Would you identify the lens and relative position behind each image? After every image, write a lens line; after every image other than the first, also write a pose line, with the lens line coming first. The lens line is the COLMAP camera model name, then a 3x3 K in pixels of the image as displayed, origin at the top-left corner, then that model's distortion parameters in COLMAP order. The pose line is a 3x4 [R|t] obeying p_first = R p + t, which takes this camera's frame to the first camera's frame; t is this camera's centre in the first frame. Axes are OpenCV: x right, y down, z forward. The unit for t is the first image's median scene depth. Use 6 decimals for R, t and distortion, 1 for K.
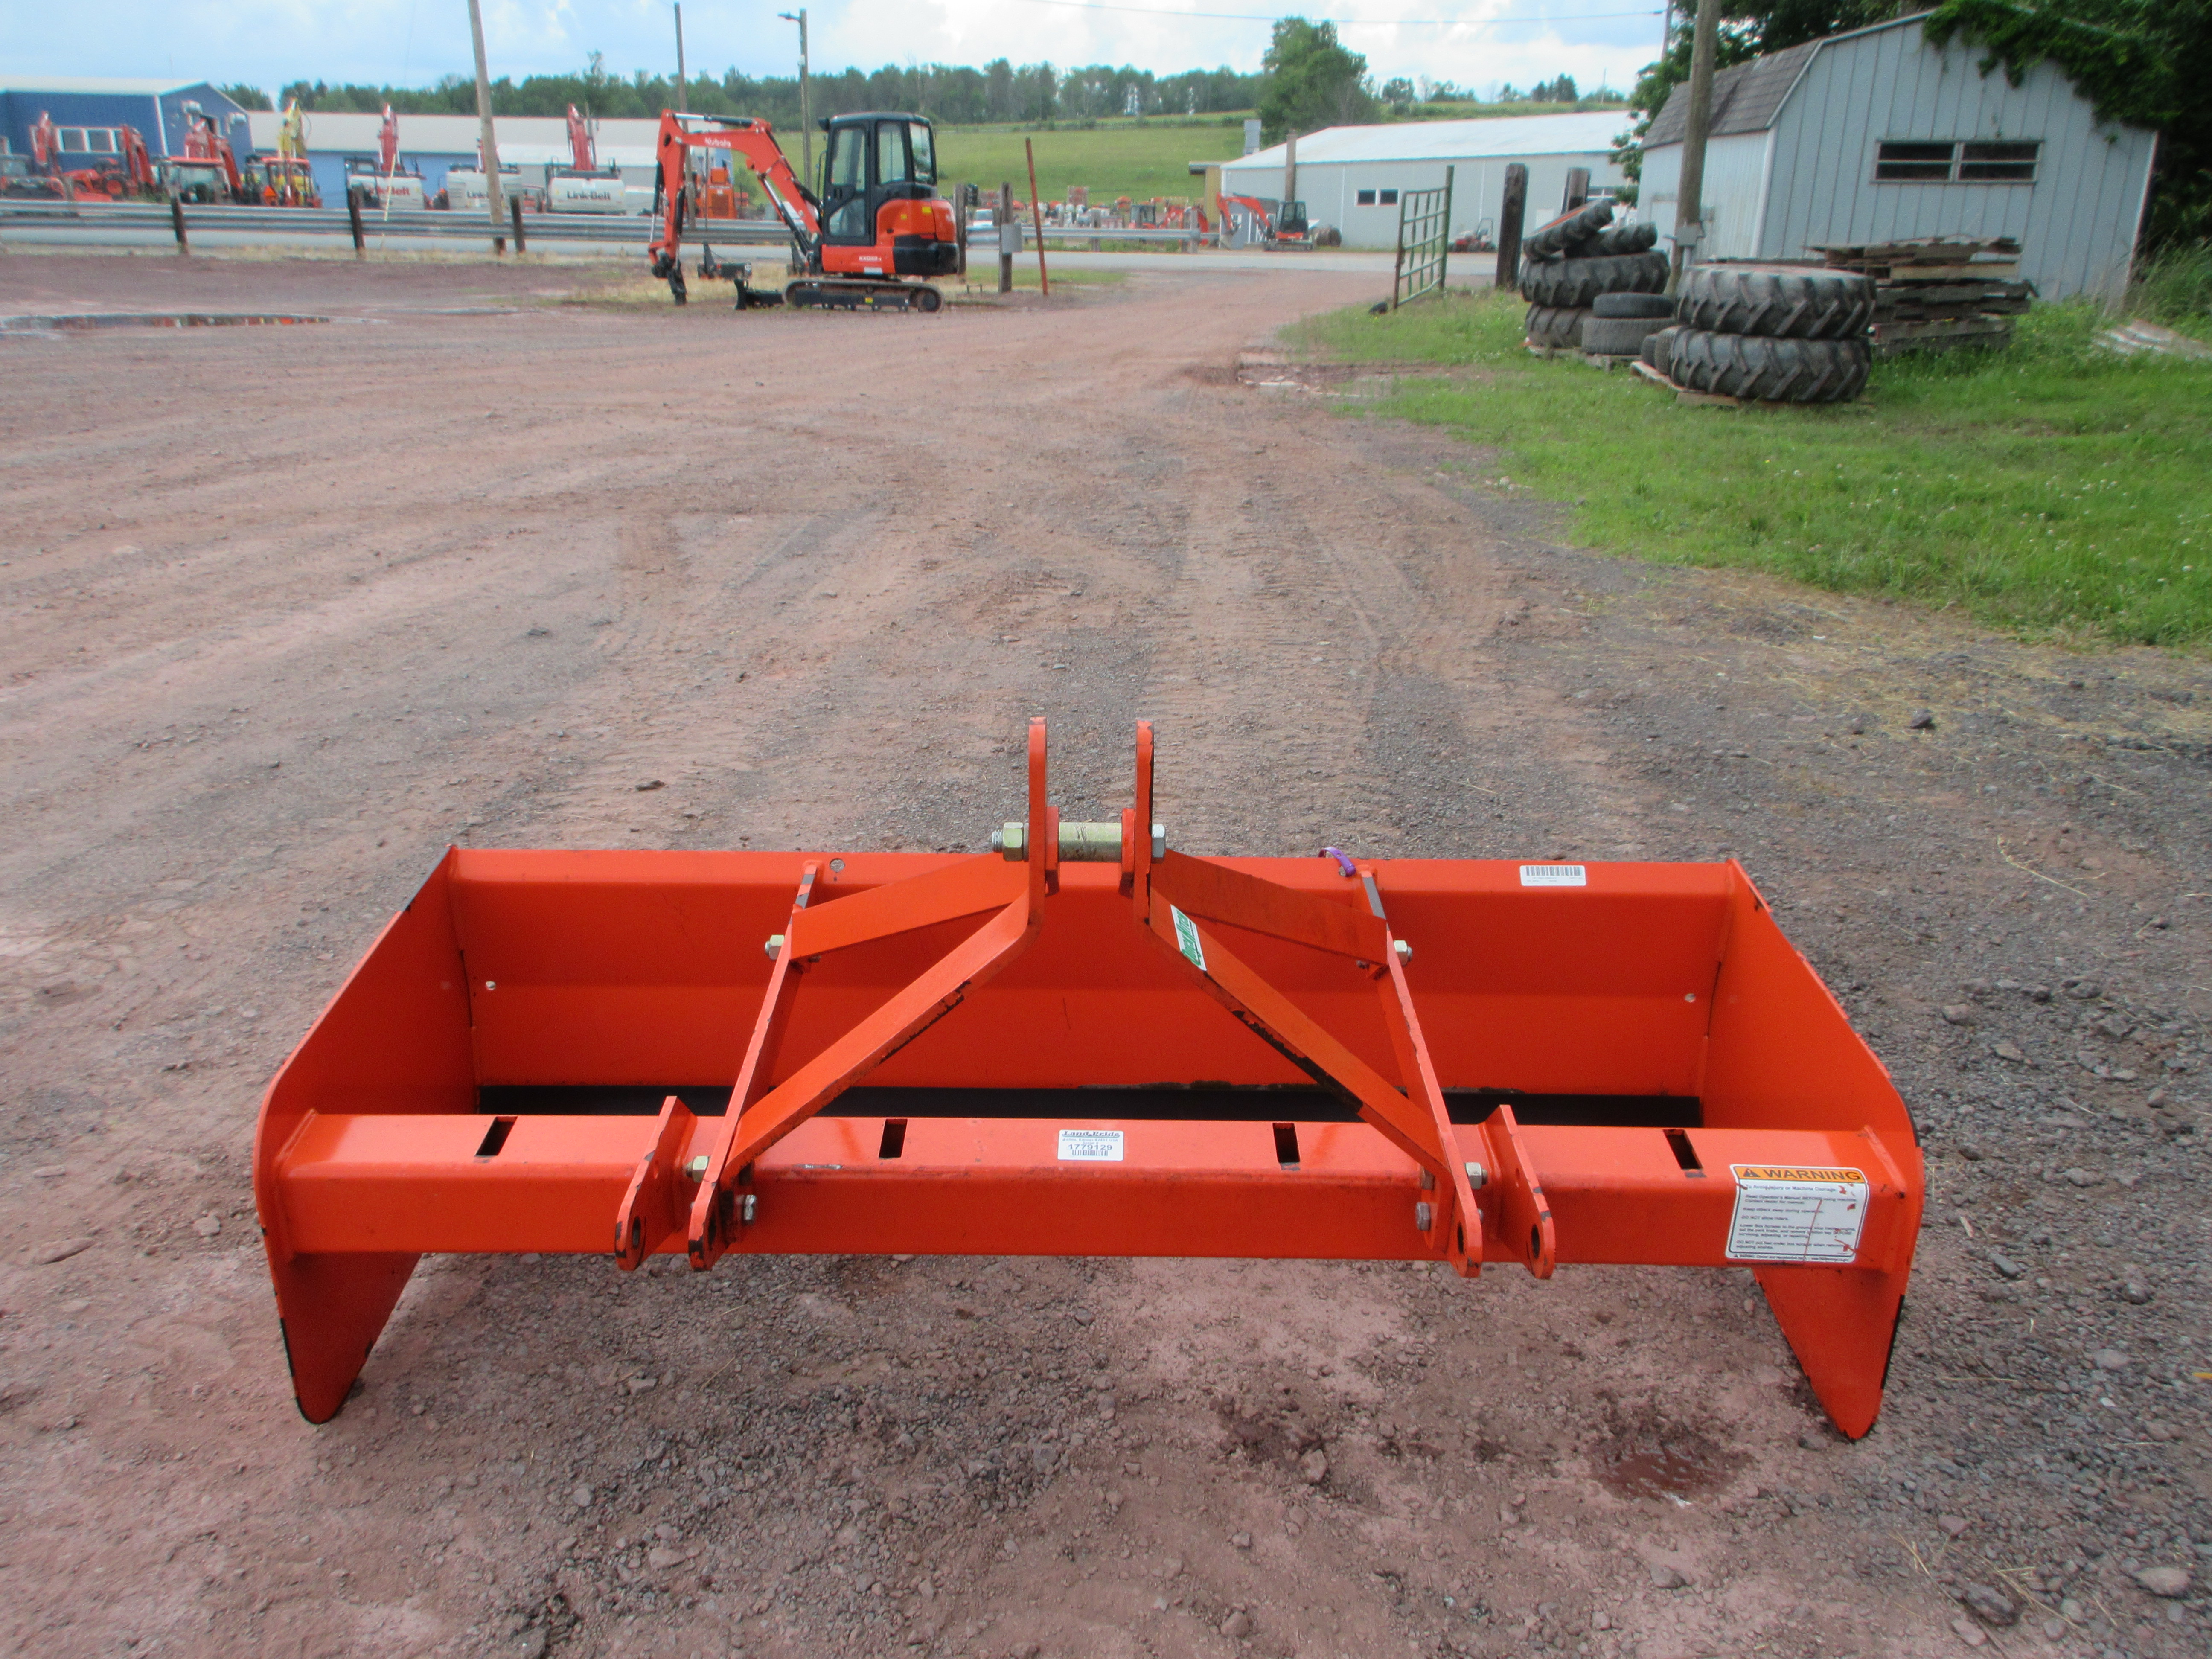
lens RADIAL K [[1897.1, 0, 1095.2], [0, 1897.1, 827.5], [0, 0, 1]] dist [0.061442, -0.015529]
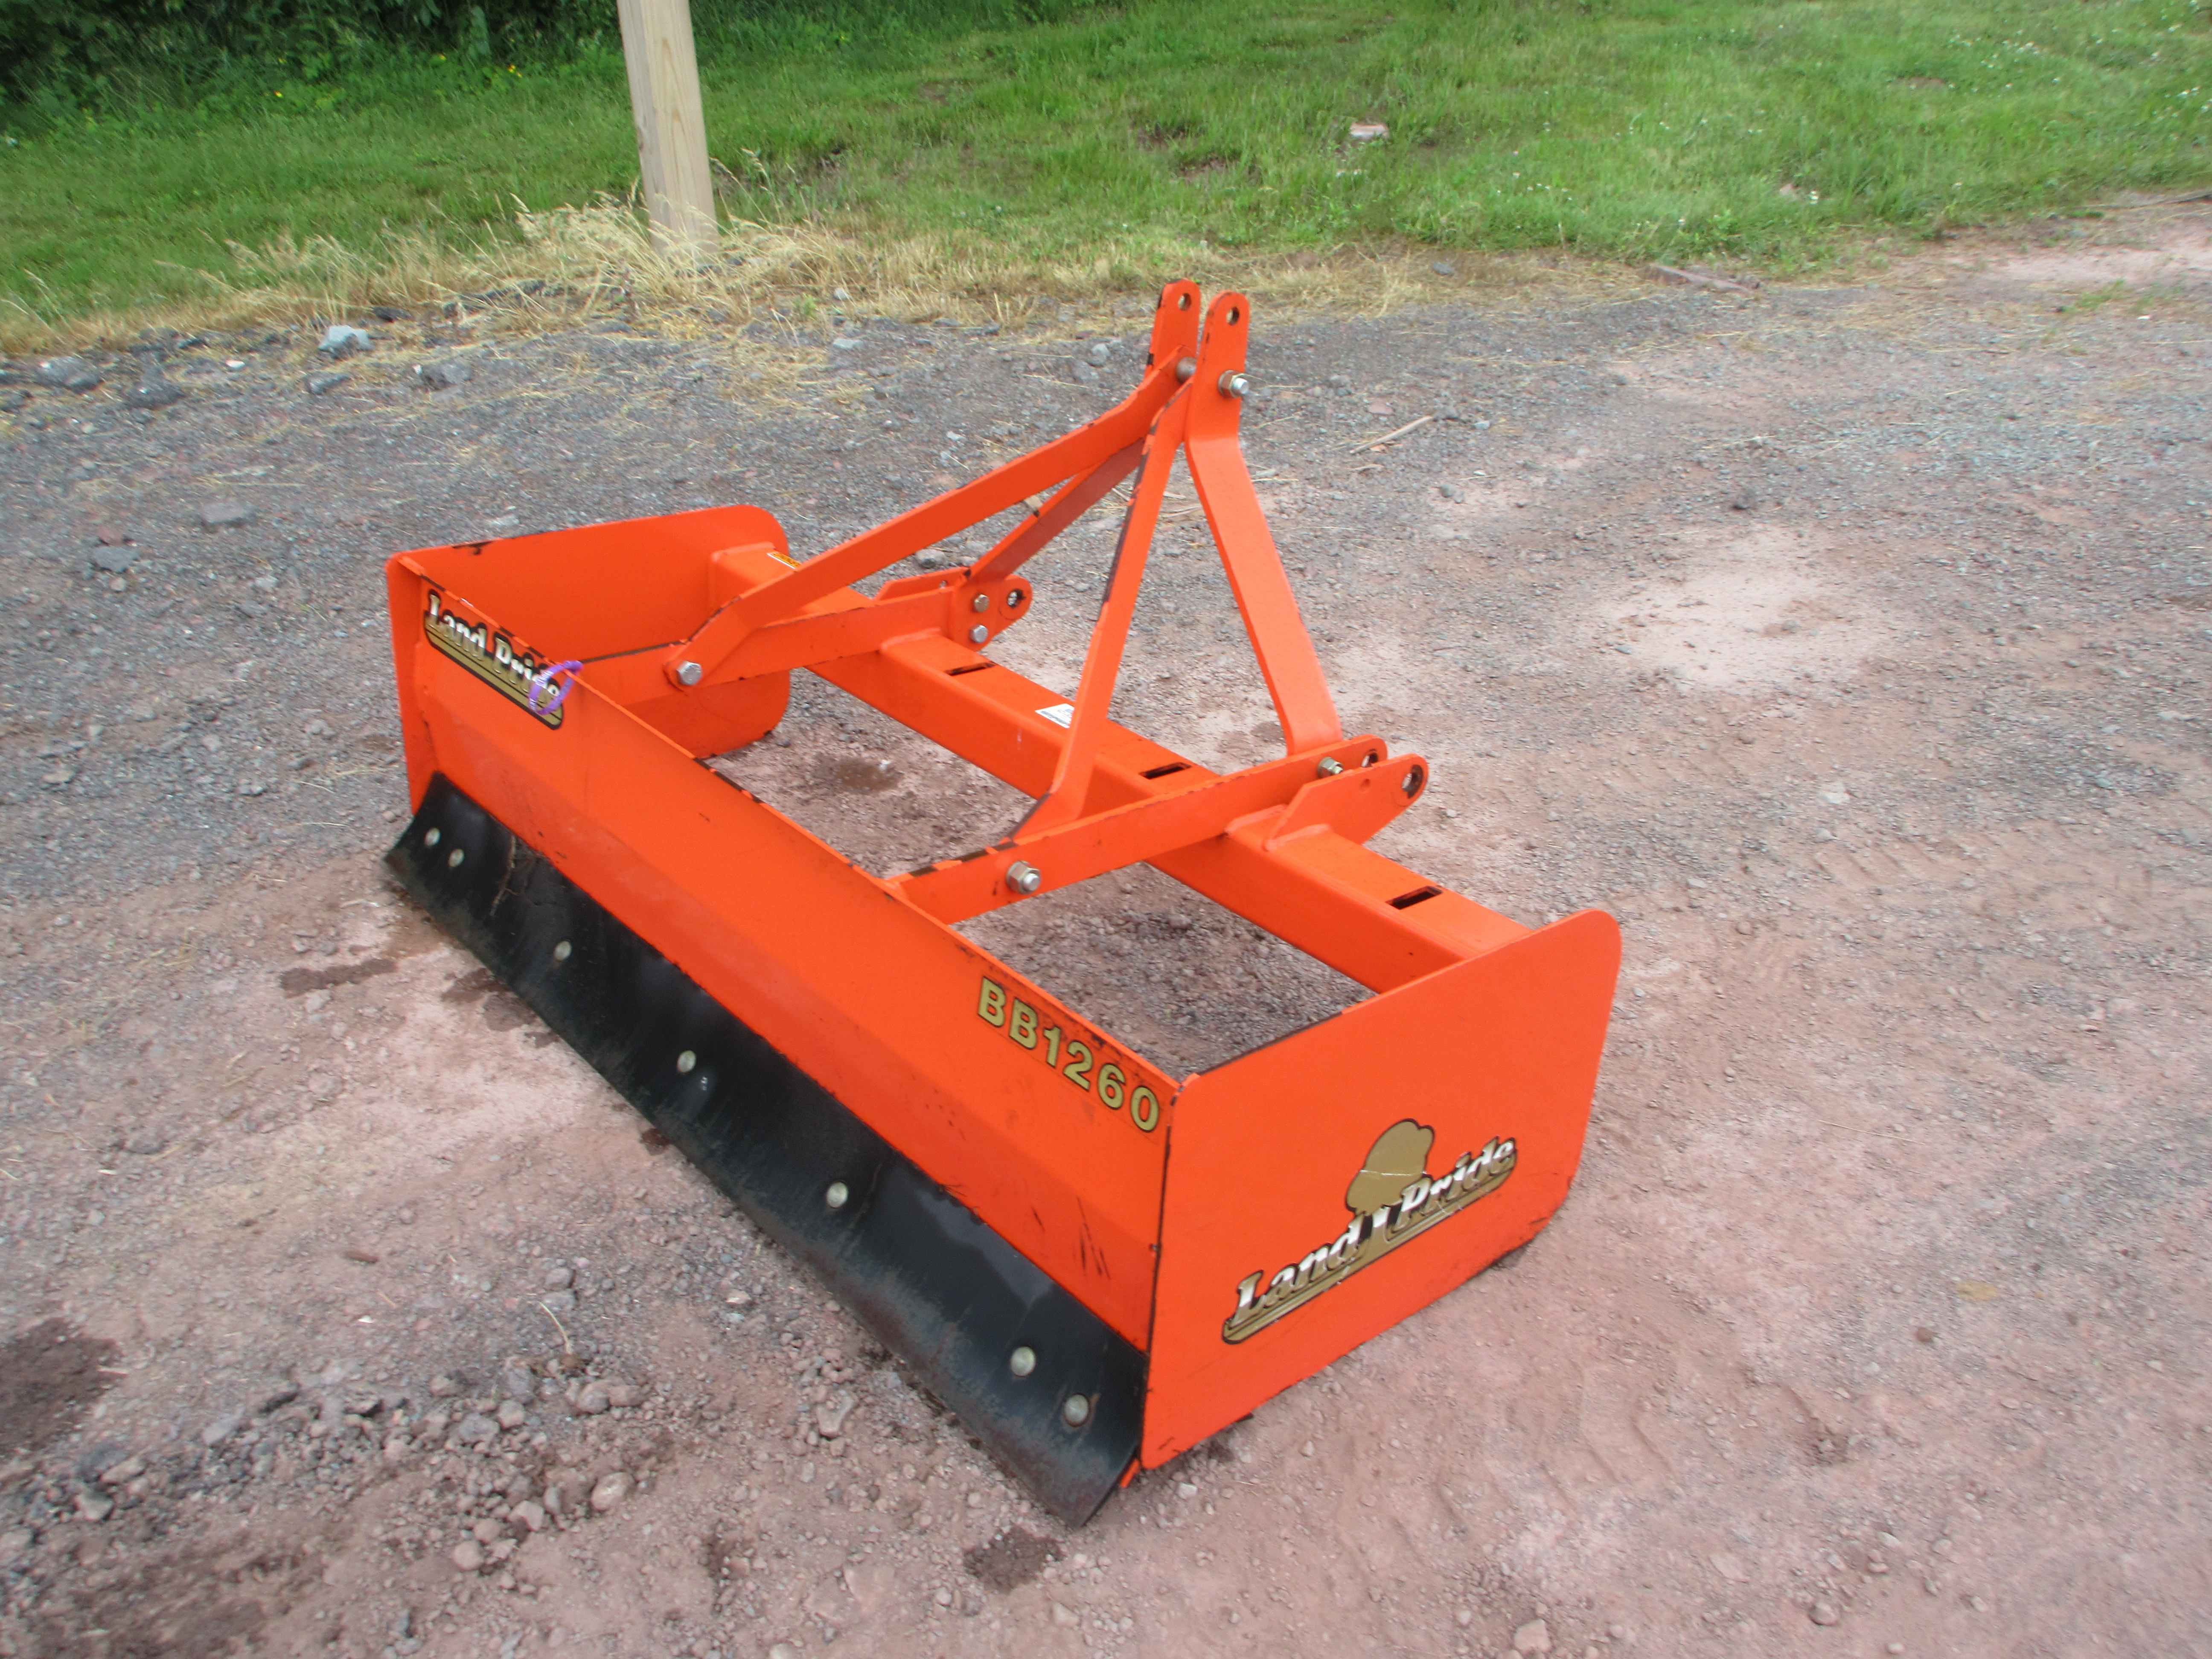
lens RADIAL K [[1919.4, 0, 1095.7], [0, 1919.4, 774.6], [0, 0, 1]] dist [0.074683, -0.020545]
pose [[-0.648529, -0.358688, 0.671381, -0.310778], [0.249763, 0.732909, 0.632821, -0.214447], [-0.719047, 0.578089, -0.385726, 0.523311]]
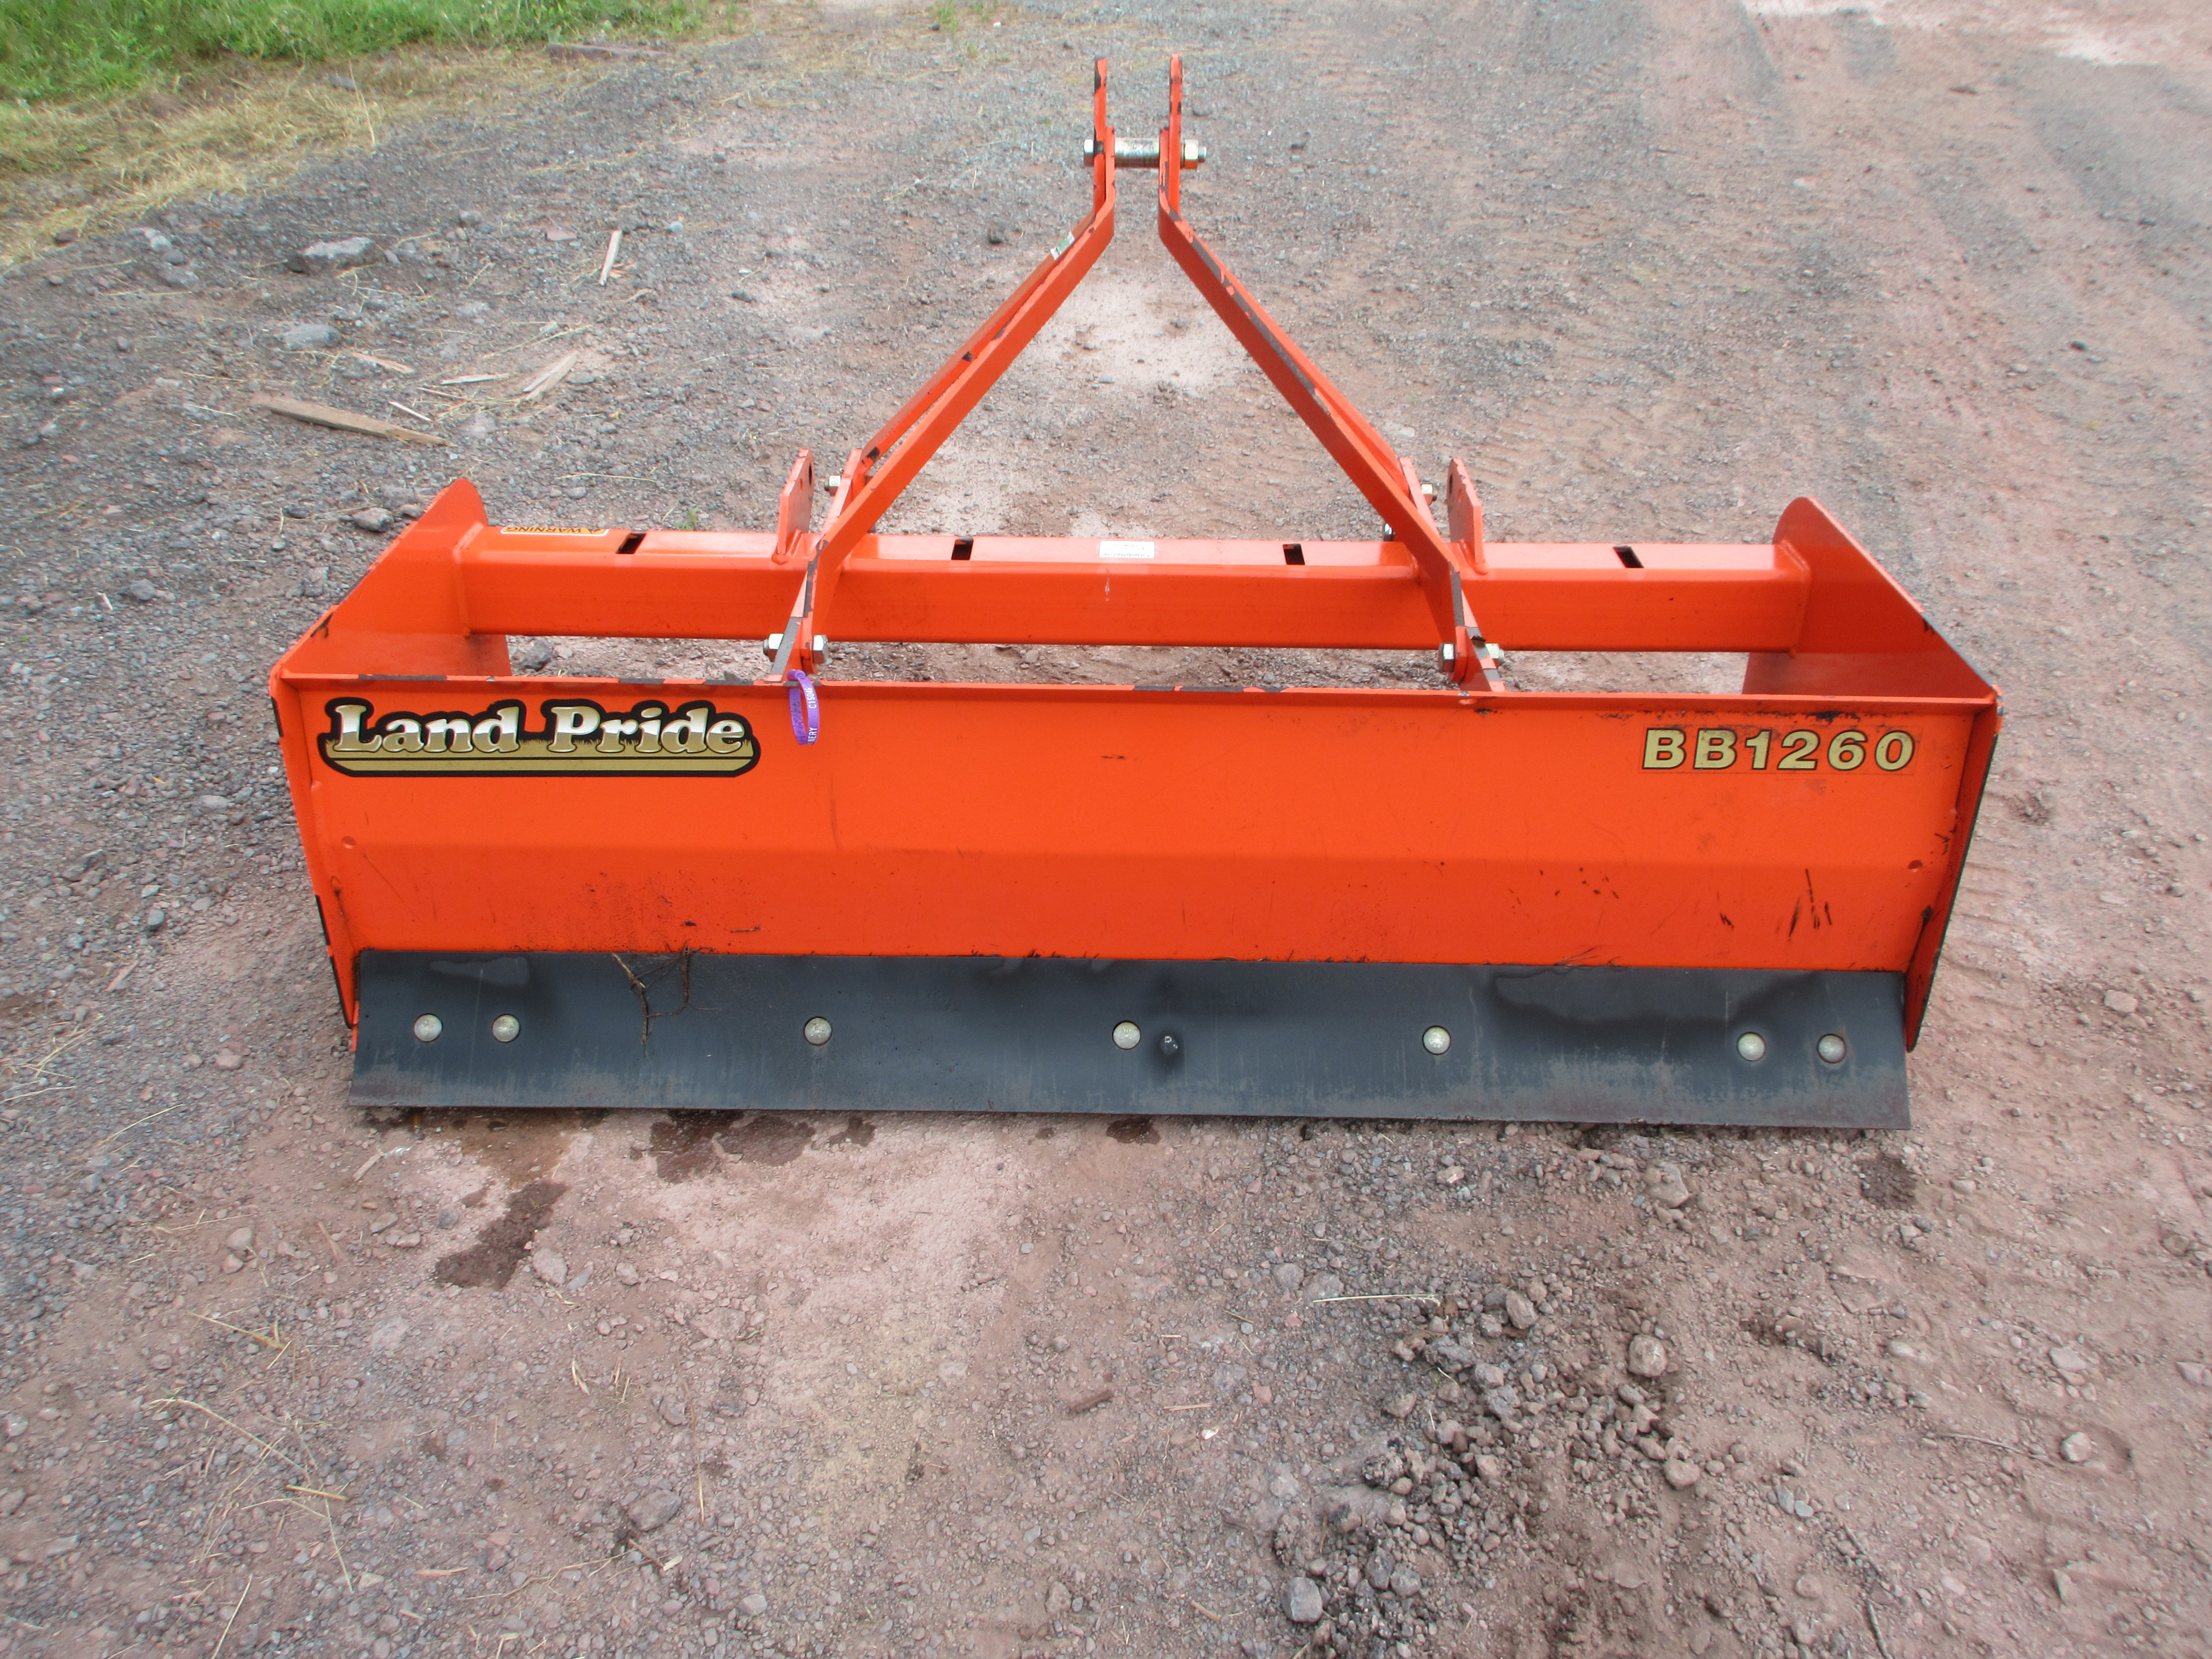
lens RADIAL K [[1897.1, 0, 1095.2], [0, 1897.1, 827.5], [0, 0, 1]] dist [0.061442, -0.015529]
pose [[-0.999724, -0.023389, -0.002228, 0.006368], [-0.015621, 0.590875, 0.806612, -0.238746], [-0.017549, 0.806424, -0.591077, 0.639597]]
